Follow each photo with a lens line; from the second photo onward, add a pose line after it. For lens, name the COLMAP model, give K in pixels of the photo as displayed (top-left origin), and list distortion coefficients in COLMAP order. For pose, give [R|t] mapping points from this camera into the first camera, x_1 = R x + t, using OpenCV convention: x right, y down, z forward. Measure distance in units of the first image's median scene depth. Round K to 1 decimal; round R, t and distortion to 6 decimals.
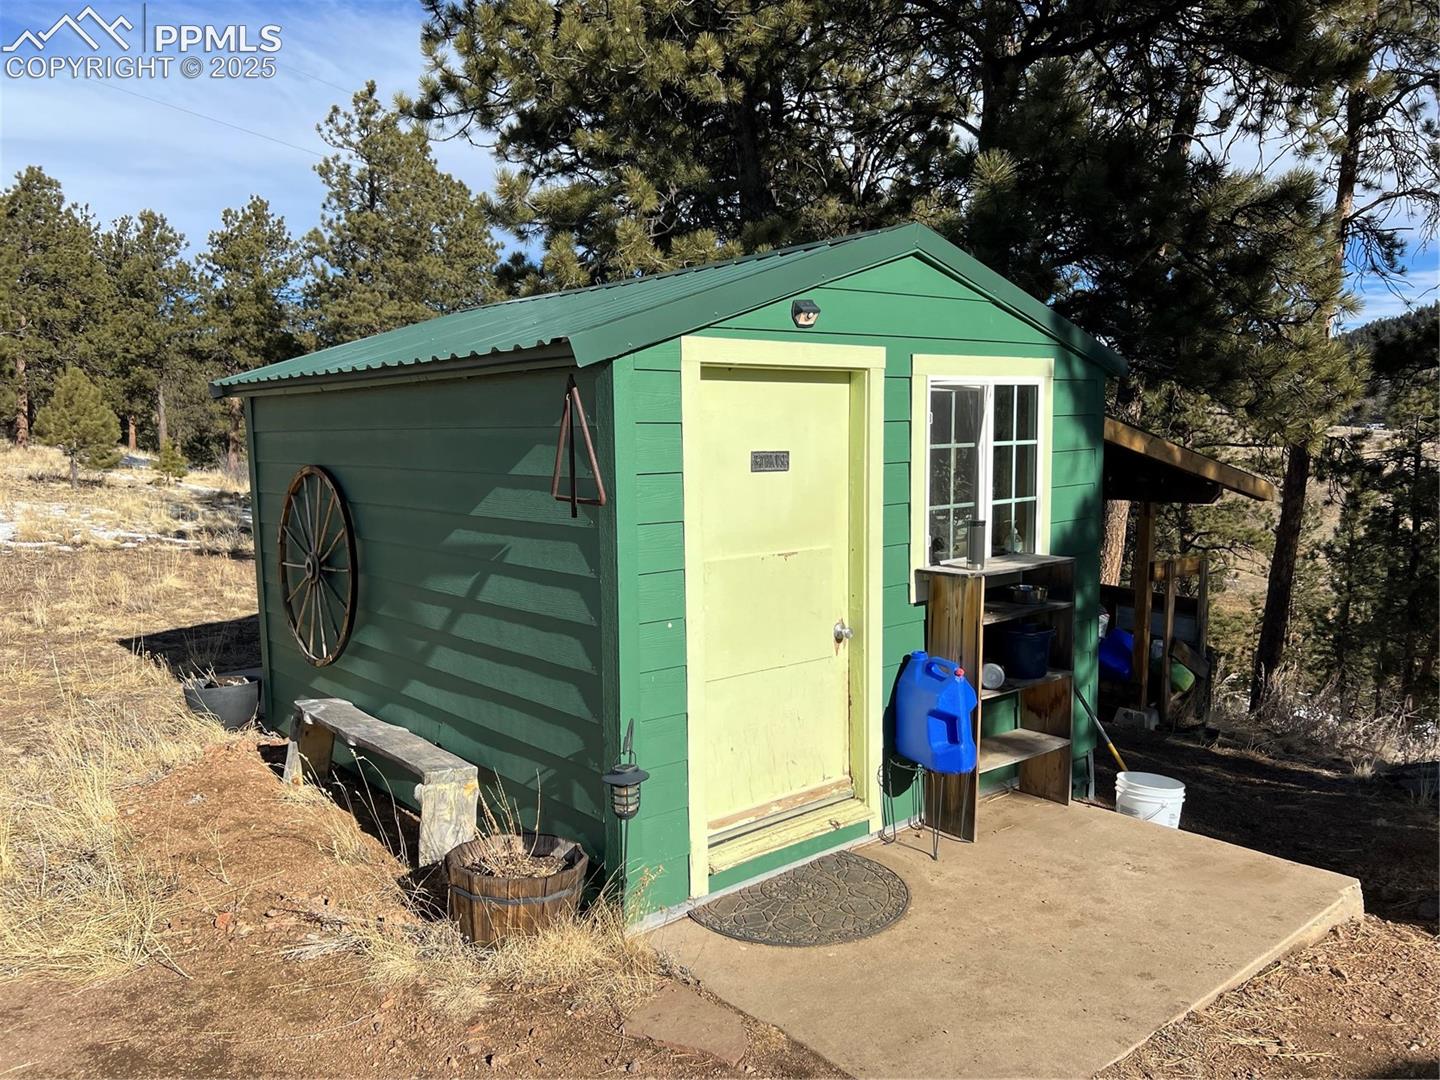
lens RADIAL K [[1090.6, 0, 716.6], [0, 1090.6, 545.7], [0, 0, 1]] dist [0.041268, -0.055811]
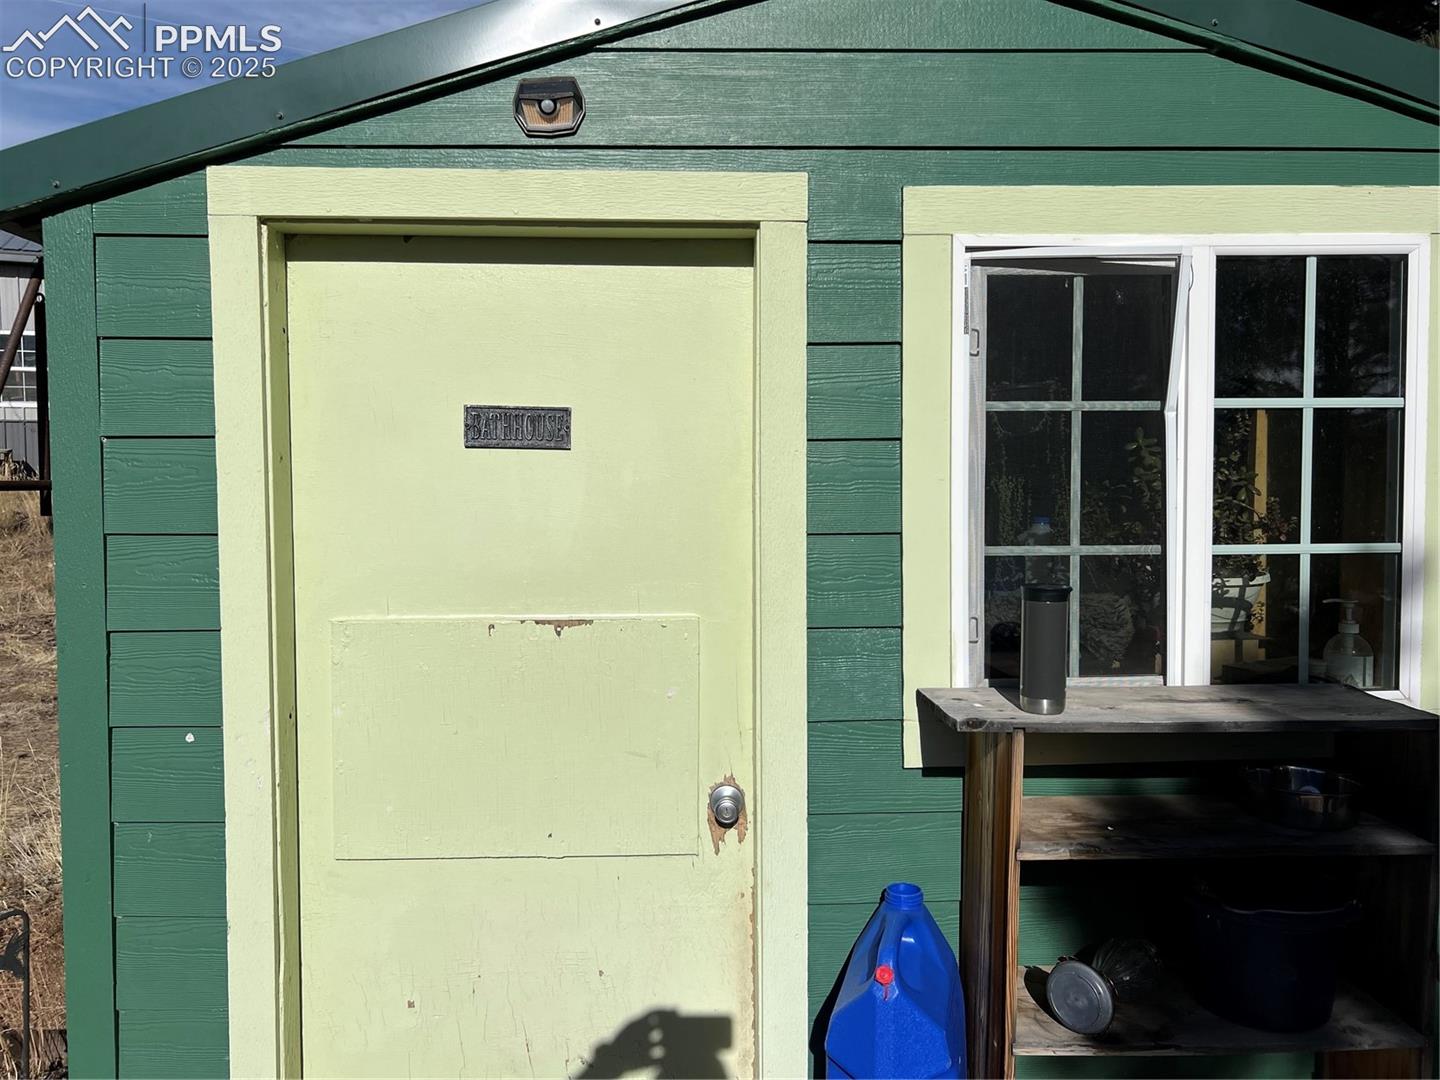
lens RADIAL K [[1090.6, 0, 722.5], [0, 1090.6, 534.7], [0, 0, 1]] dist [0.041268, -0.055811]
pose [[0.790977, 0.074914, -0.607243, 0.382056], [-0.074997, 0.996863, 0.025291, -0.044770], [0.607232, 0.025536, 0.794114, 0.611204]]
